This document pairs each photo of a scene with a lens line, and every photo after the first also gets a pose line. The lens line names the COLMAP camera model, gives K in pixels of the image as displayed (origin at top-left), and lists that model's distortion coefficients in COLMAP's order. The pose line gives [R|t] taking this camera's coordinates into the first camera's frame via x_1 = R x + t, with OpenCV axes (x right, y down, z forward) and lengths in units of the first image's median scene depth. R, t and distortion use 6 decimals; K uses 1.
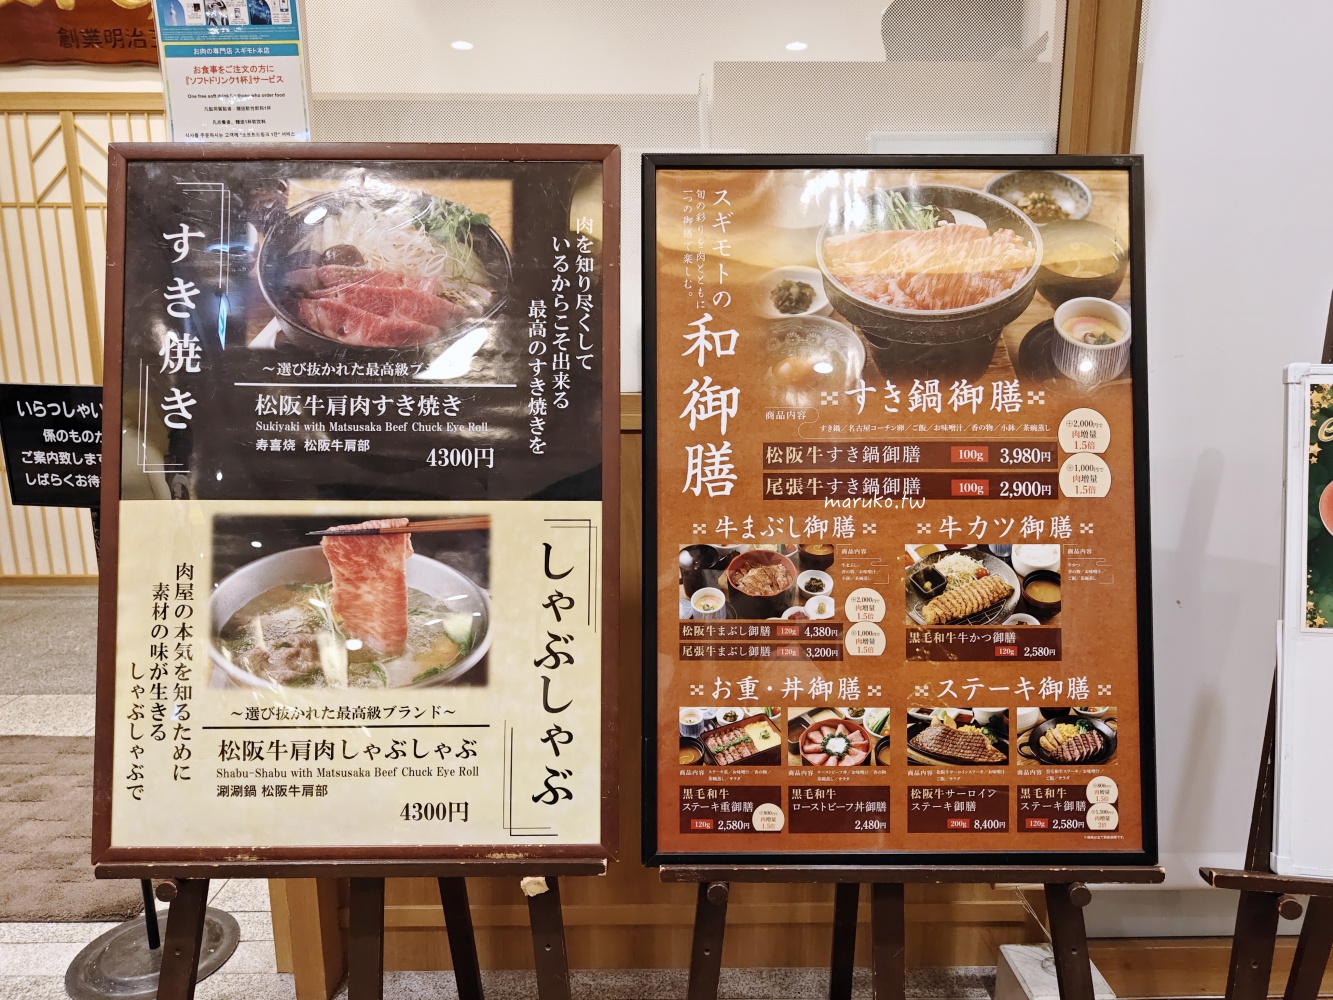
lens RADIAL K [[893.3, 0, 669.9], [0, 893.3, 504.3], [0, 0, 1]] dist [-0.007044, -0.006891]
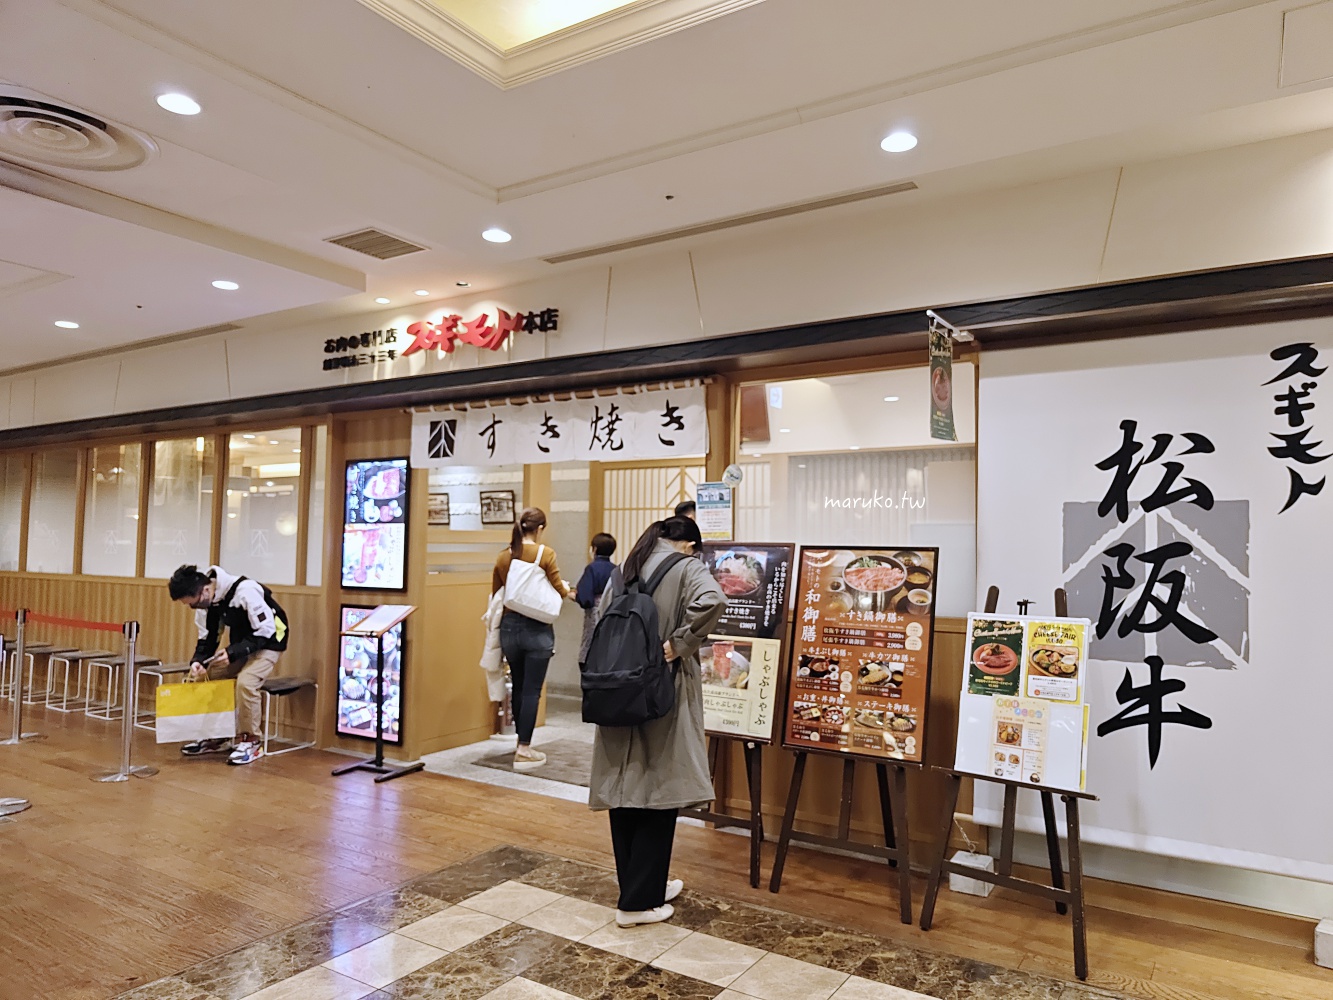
lens RADIAL K [[893.3, 0, 670.3], [0, 893.3, 497.6], [0, 0, 1]] dist [-0.007044, -0.006891]
pose [[0.825703, -0.018026, -0.563817, 1.591551], [-0.125013, 0.968789, -0.214053, 0.264627], [0.550079, 0.247229, 0.797679, -2.247937]]
